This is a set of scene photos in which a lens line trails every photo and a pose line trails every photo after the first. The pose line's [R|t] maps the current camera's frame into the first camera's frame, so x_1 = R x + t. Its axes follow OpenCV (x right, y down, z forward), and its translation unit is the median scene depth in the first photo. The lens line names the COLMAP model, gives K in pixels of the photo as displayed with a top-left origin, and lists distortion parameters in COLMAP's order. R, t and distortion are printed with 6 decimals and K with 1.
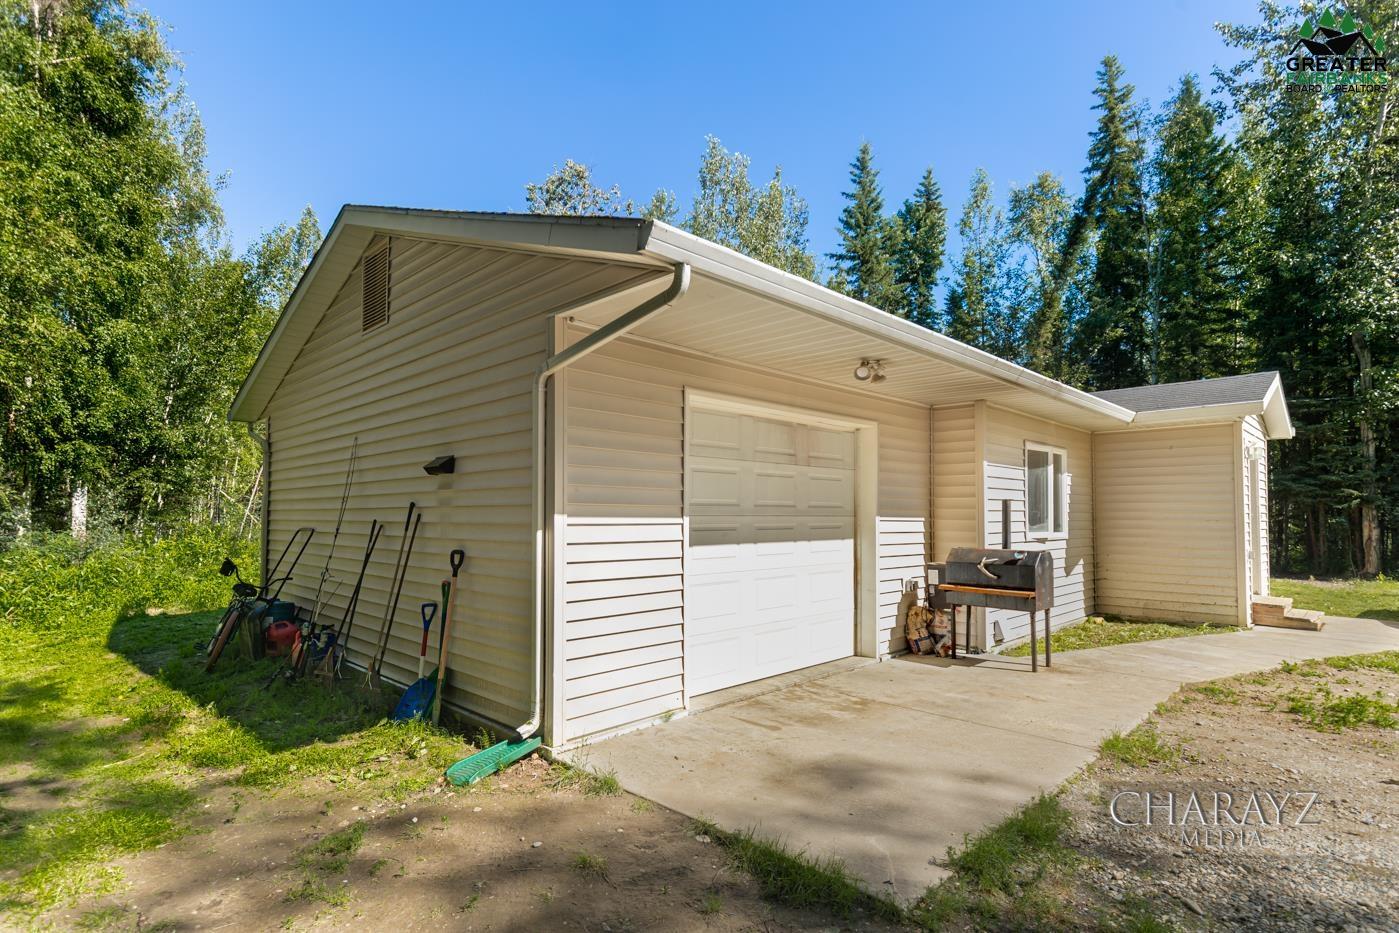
lens RADIAL K [[694.3, 0, 703.9], [0, 694.3, 474.7], [0, 0, 1]] dist [0.016901, -0.000287]
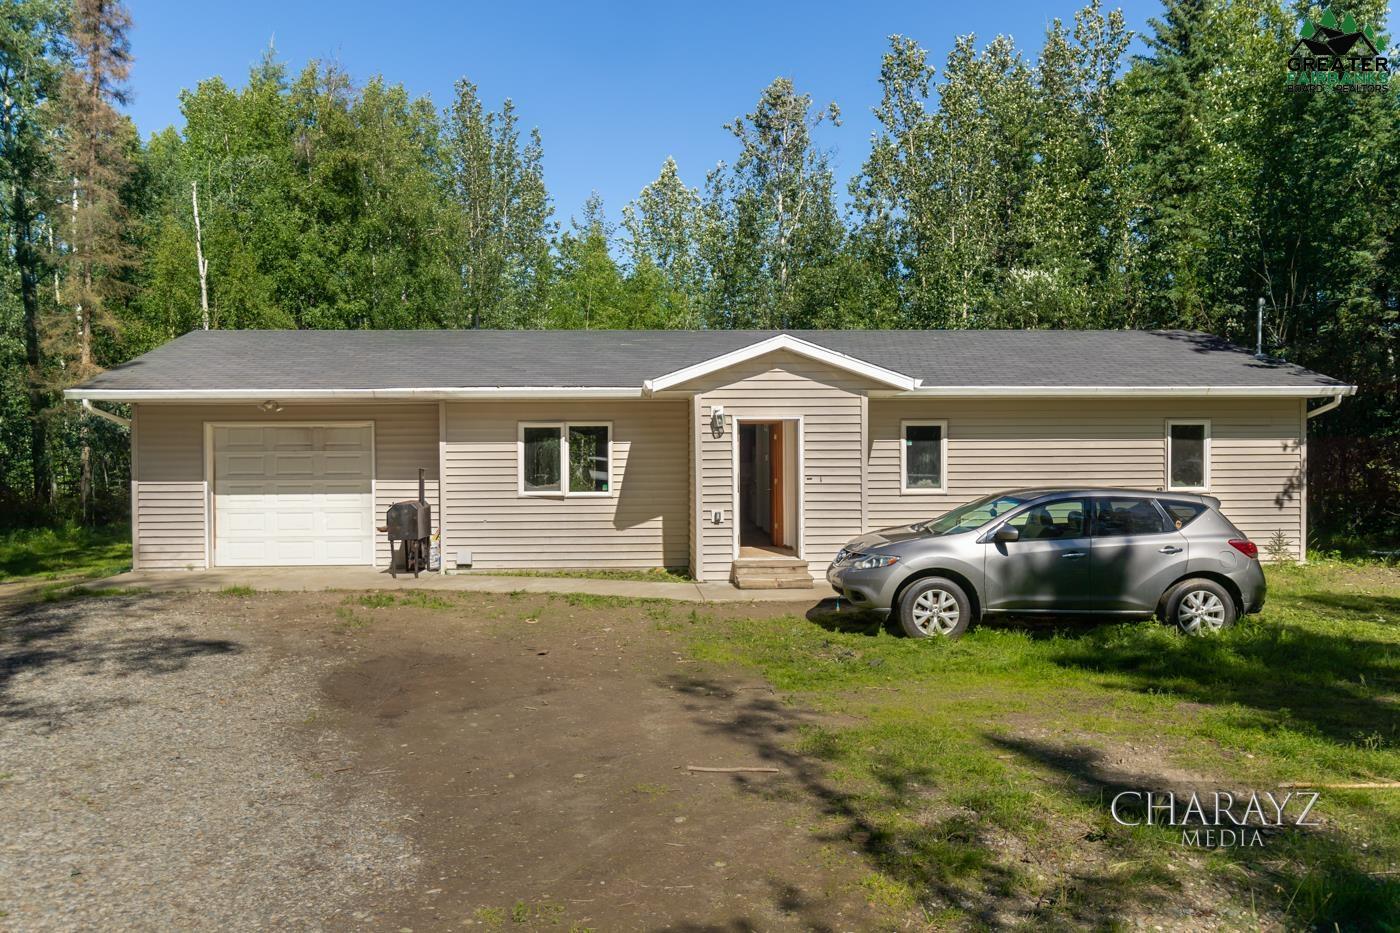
lens RADIAL K [[979.2, 0, 700.0], [0, 979.2, 466.5], [0, 0, 1]] dist [0.002745, 0.003991]
pose [[0.743990, 0.005672, -0.668166, 2.556275], [0.048473, 0.996871, 0.062436, -0.082658], [0.666430, -0.078840, 0.741388, -0.198924]]
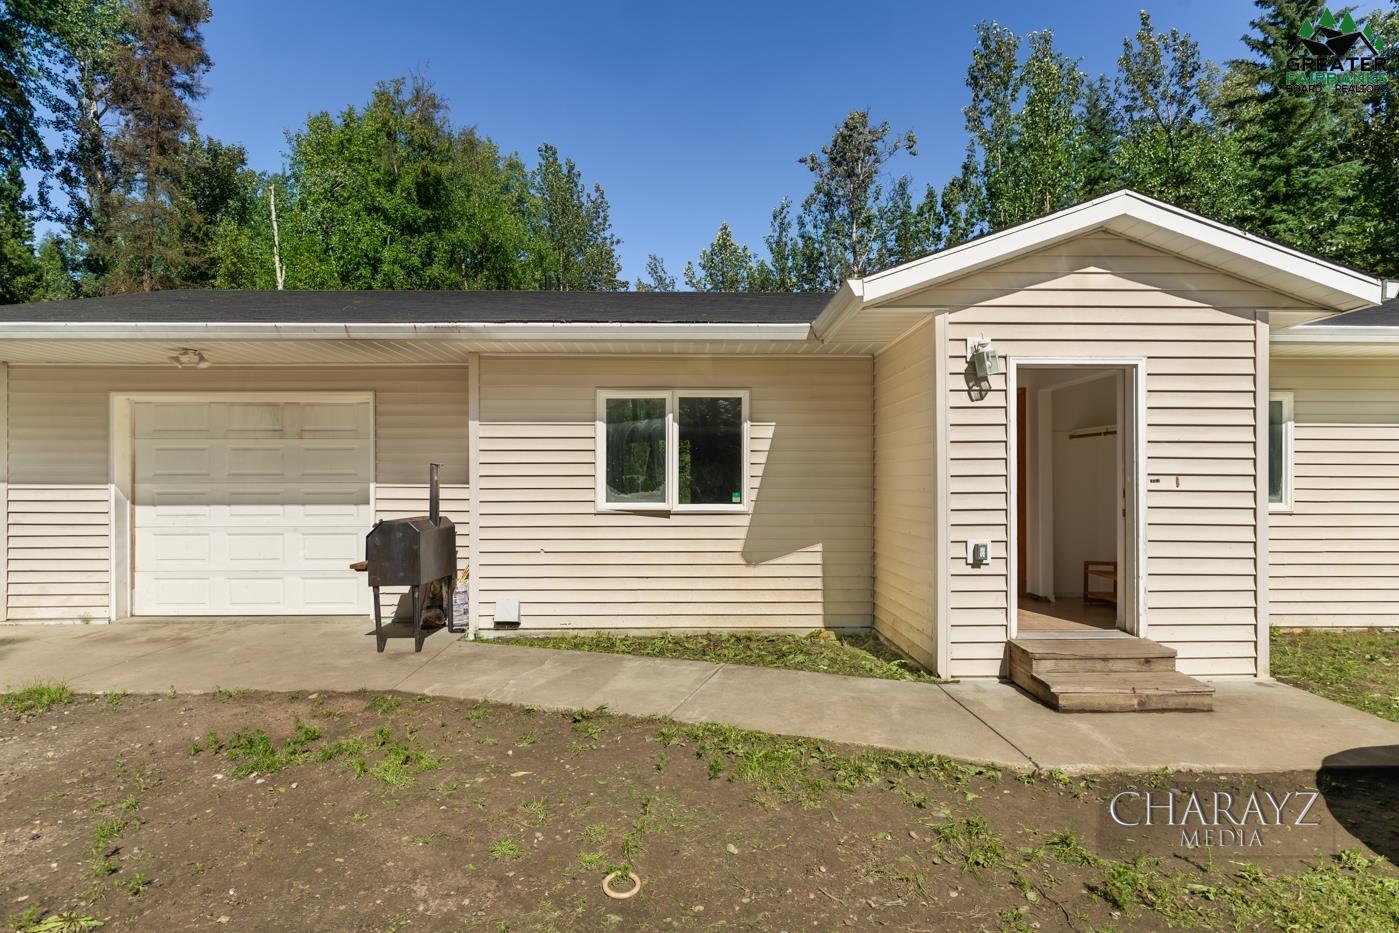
lens RADIAL K [[694.3, 0, 703.9], [0, 694.3, 474.7], [0, 0, 1]] dist [0.016901, -0.000287]
pose [[0.716870, -0.007118, -0.697171, 1.454601], [0.044901, 0.998343, 0.035977, 0.035511], [0.695760, -0.057095, 0.716002, 0.655653]]
